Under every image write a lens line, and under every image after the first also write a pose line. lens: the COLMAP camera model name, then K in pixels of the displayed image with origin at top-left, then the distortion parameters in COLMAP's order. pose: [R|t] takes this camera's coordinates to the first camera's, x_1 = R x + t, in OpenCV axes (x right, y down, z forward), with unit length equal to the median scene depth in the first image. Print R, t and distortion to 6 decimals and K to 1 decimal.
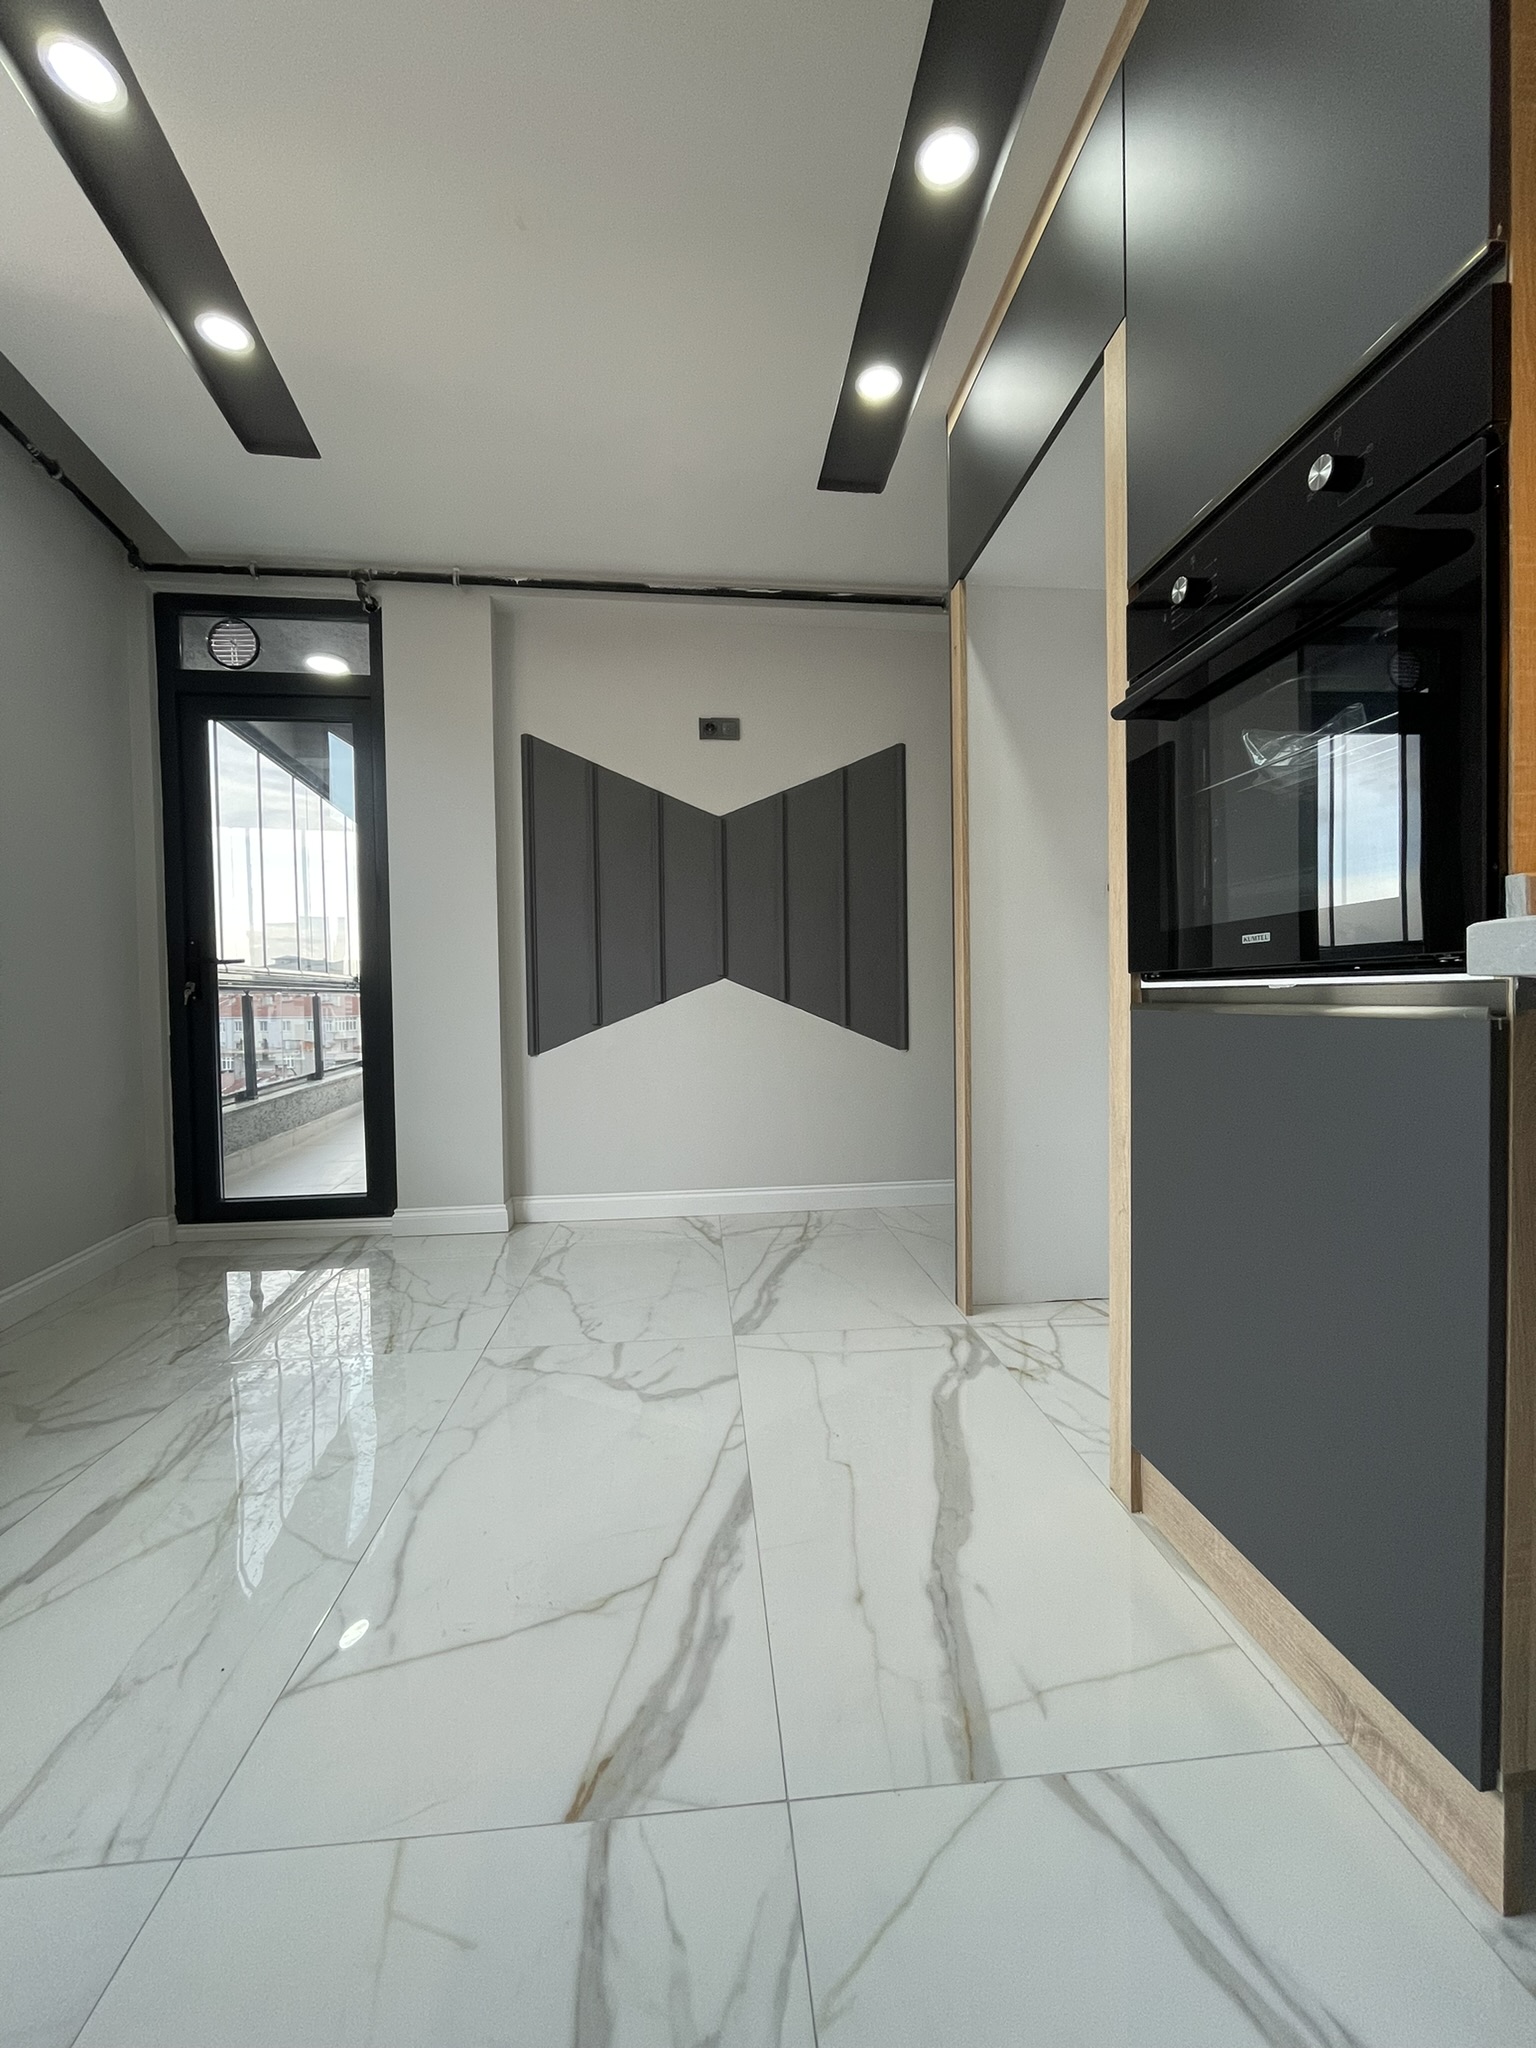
lens RADIAL K [[831.2, 0, 773.6], [0, 831.2, 1022.5], [0, 0, 1]] dist [-0.001255, -0.000967]
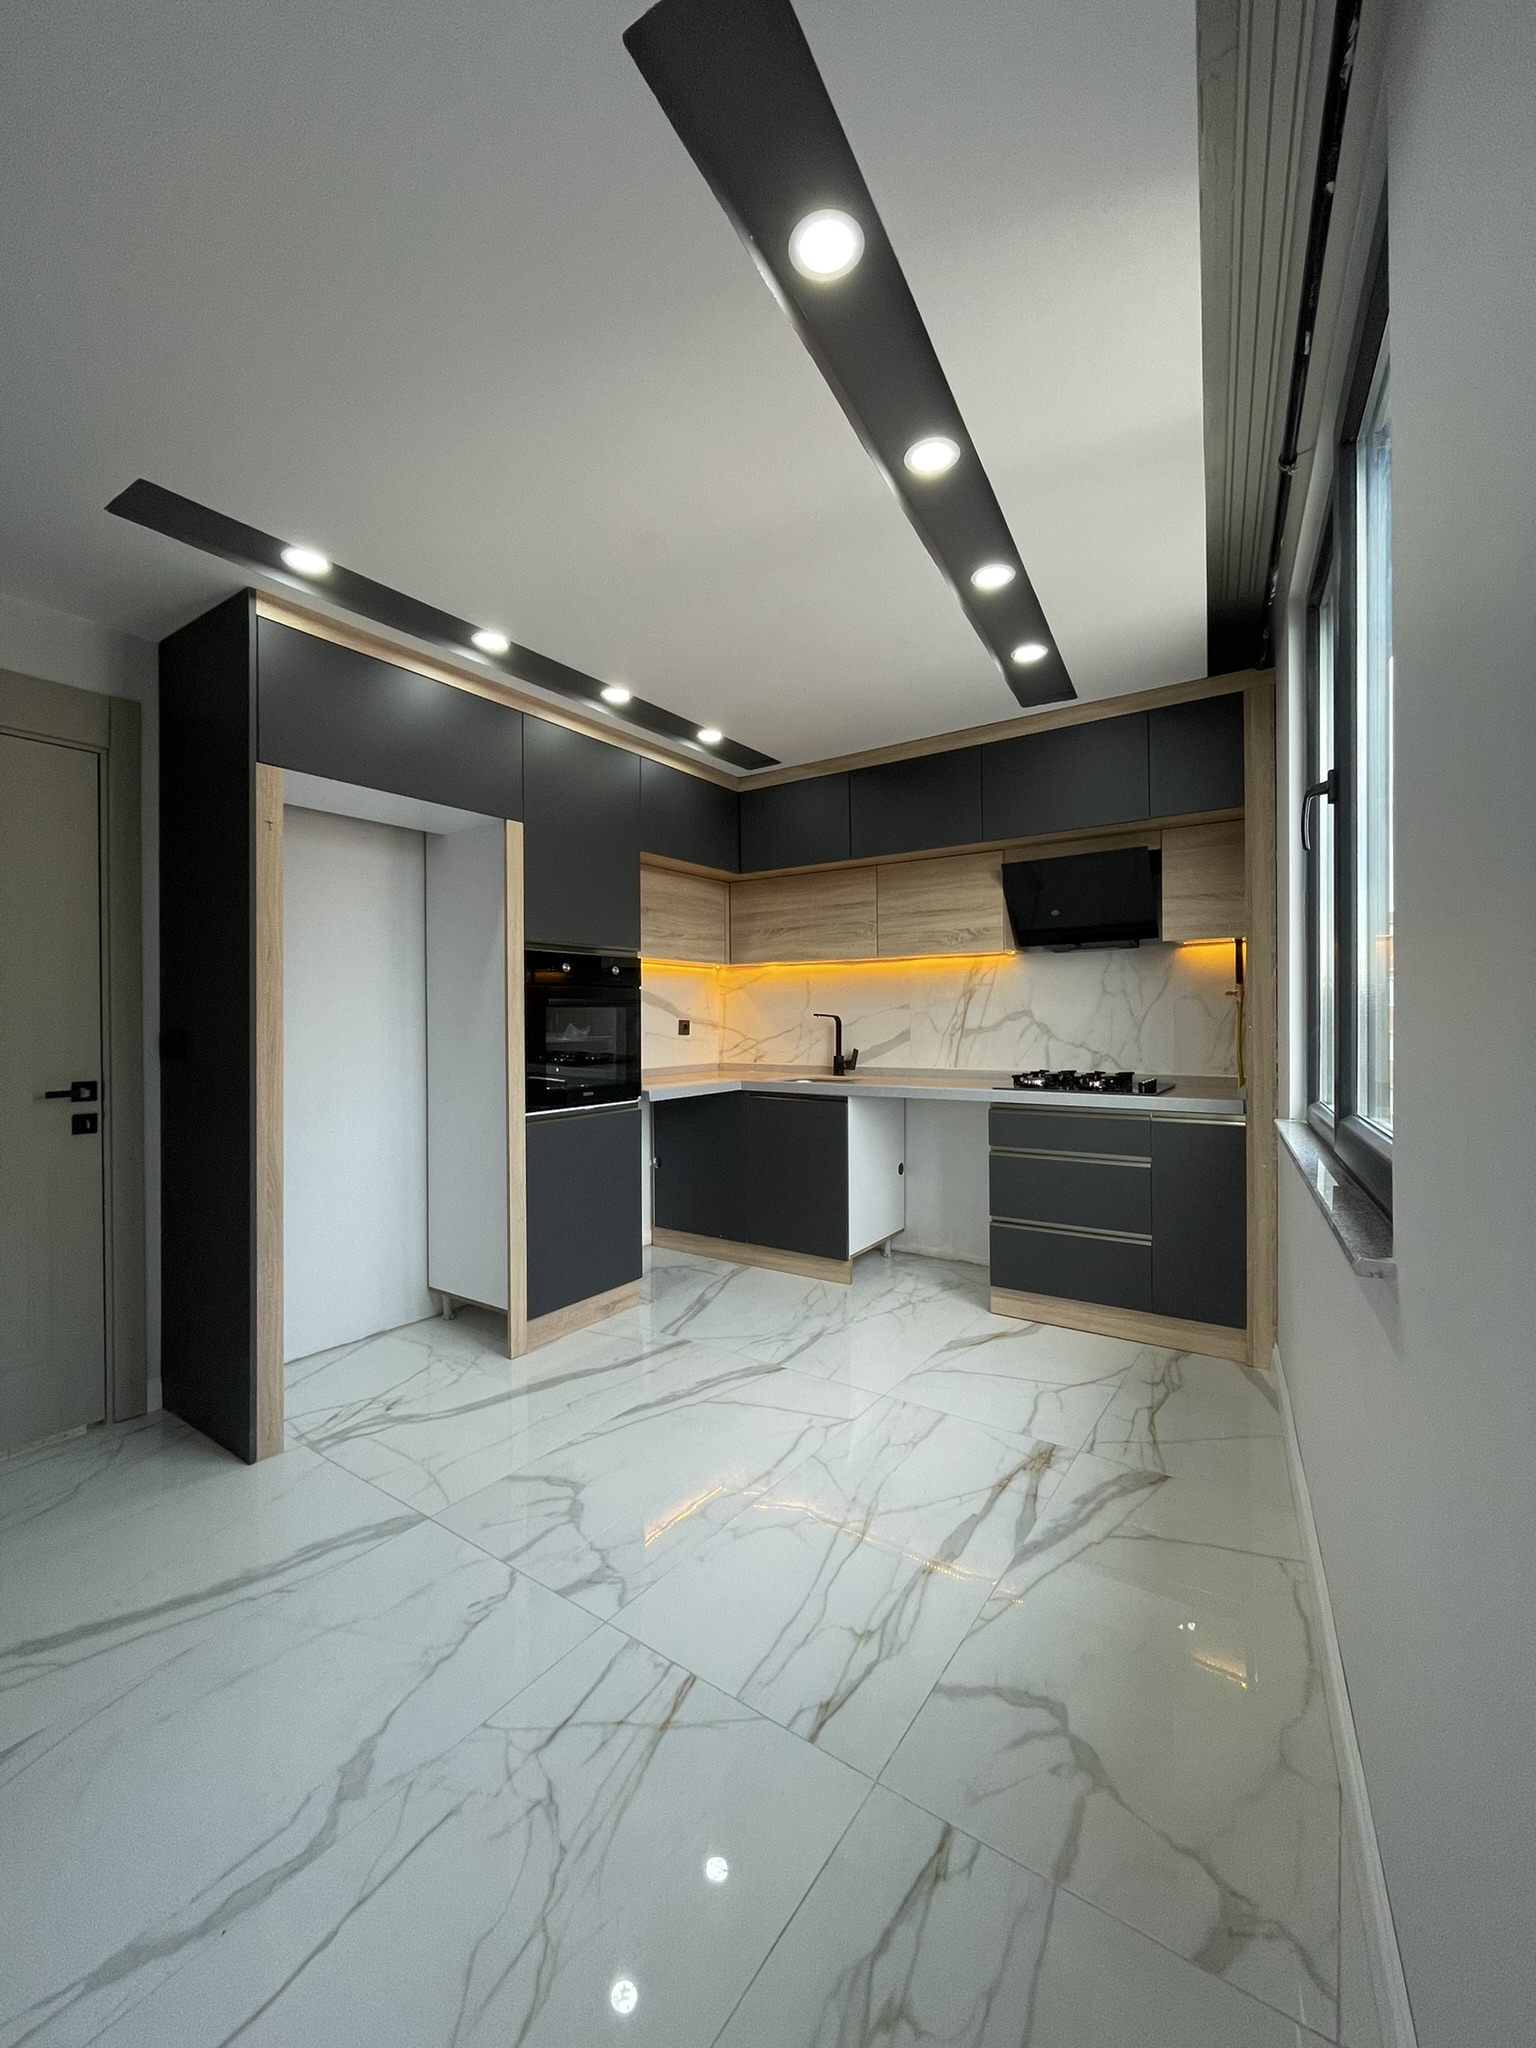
lens RADIAL K [[831.2, 0, 773.6], [0, 831.2, 1022.5], [0, 0, 1]] dist [-0.001255, -0.000967]
pose [[-0.763688, 0.012117, 0.645472, -1.102241], [0.033943, 0.999195, 0.021402, -0.229577], [-0.644693, 0.038254, -0.763484, 1.632369]]
